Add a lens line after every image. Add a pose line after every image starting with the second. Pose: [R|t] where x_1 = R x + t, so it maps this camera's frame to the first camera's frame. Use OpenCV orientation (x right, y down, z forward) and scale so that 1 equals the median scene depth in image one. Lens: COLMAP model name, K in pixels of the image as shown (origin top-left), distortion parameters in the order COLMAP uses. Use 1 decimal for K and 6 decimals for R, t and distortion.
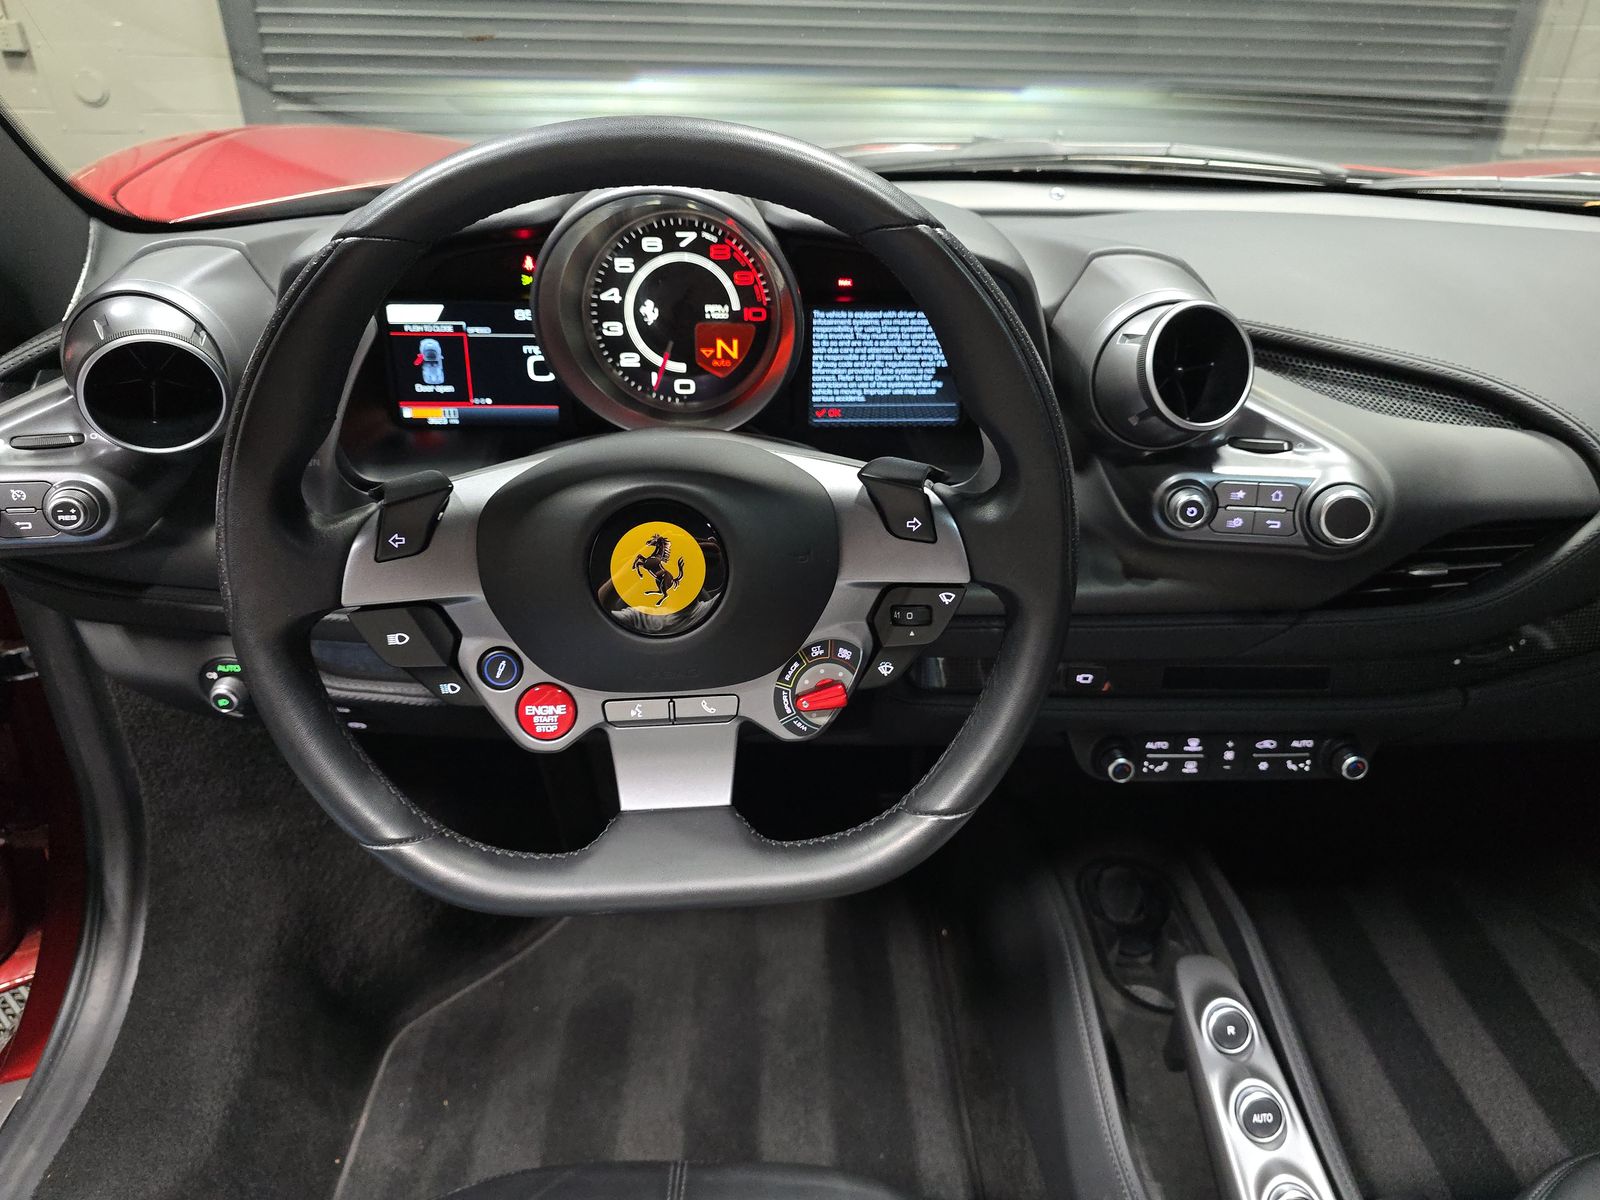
lens RADIAL K [[1049.4, 0, 805.3], [0, 1049.4, 599.1], [0, 0, 1]] dist [0.008235, -0.025371]
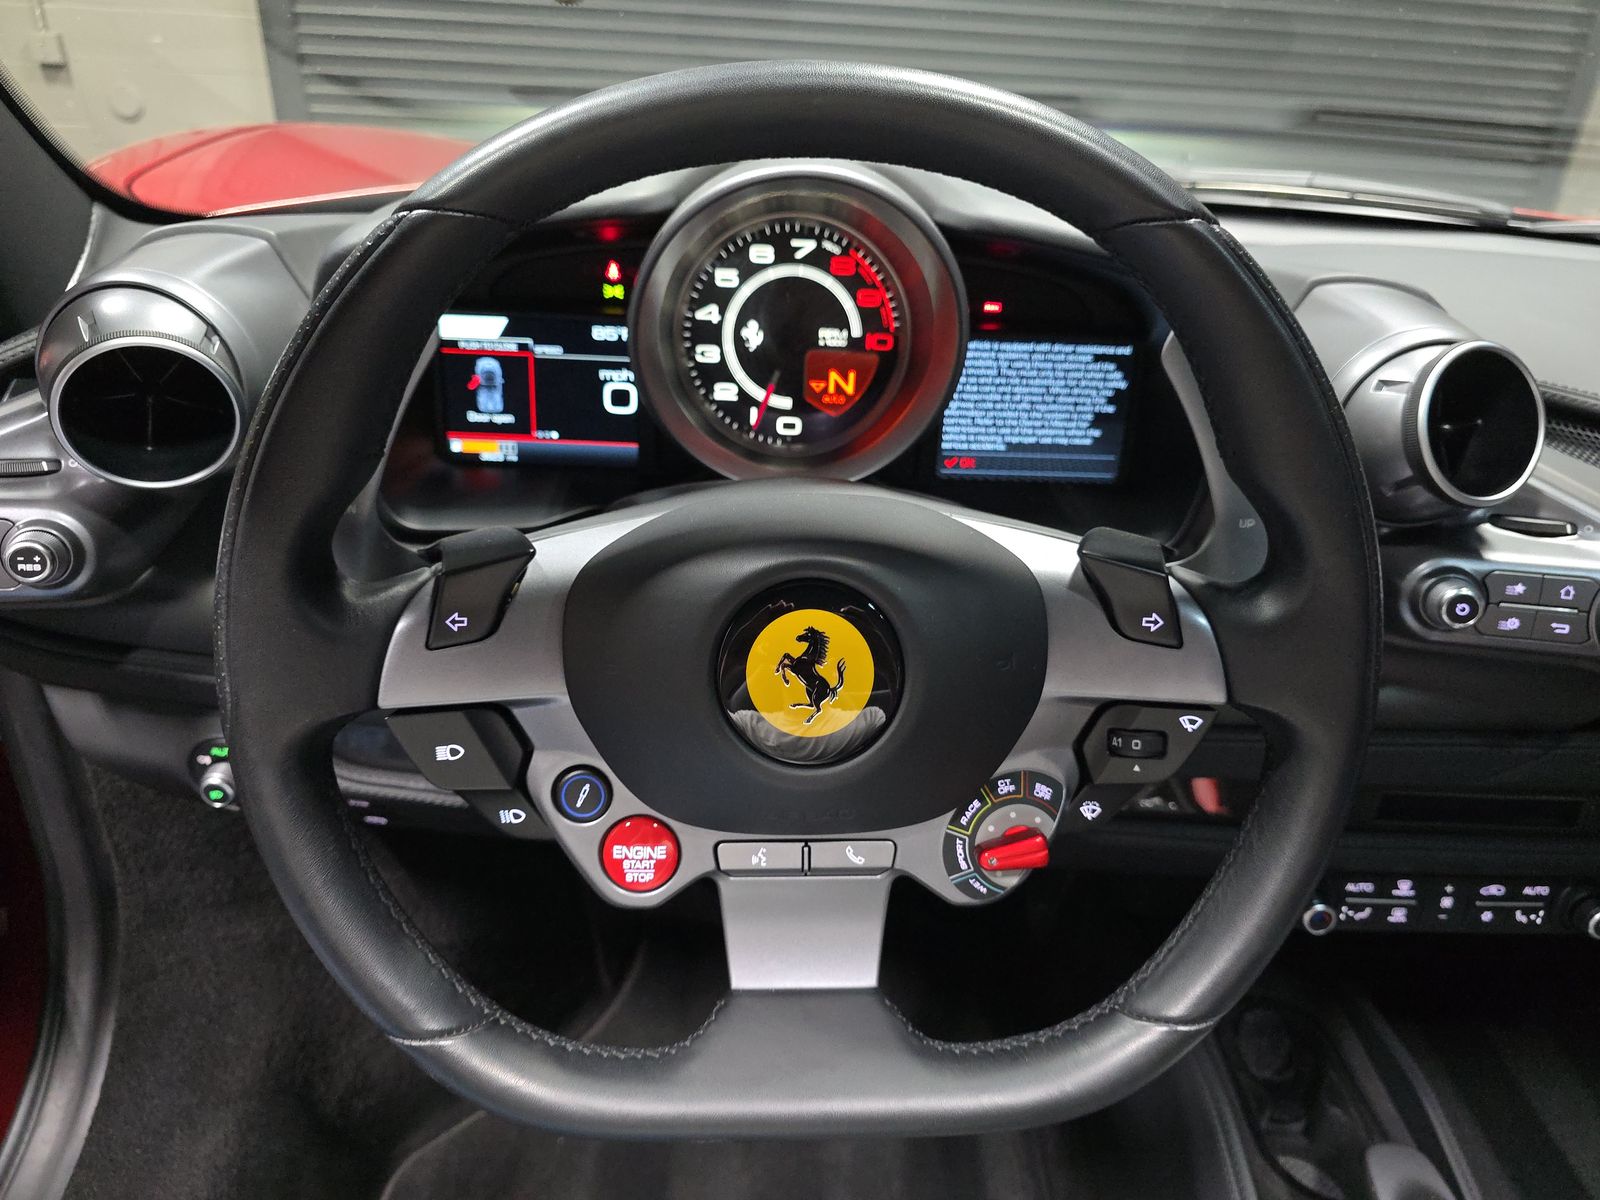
lens RADIAL K [[1069.4, 0, 800.0], [0, 1069.4, 600.0], [0, 0, 1]] dist [-0.000241, -0.018143]
pose [[0.999157, 0.037109, -0.017553, -0.096818], [-0.037764, 0.998542, -0.038583, -0.036561], [0.016096, 0.039213, 0.999101, 0.180933]]
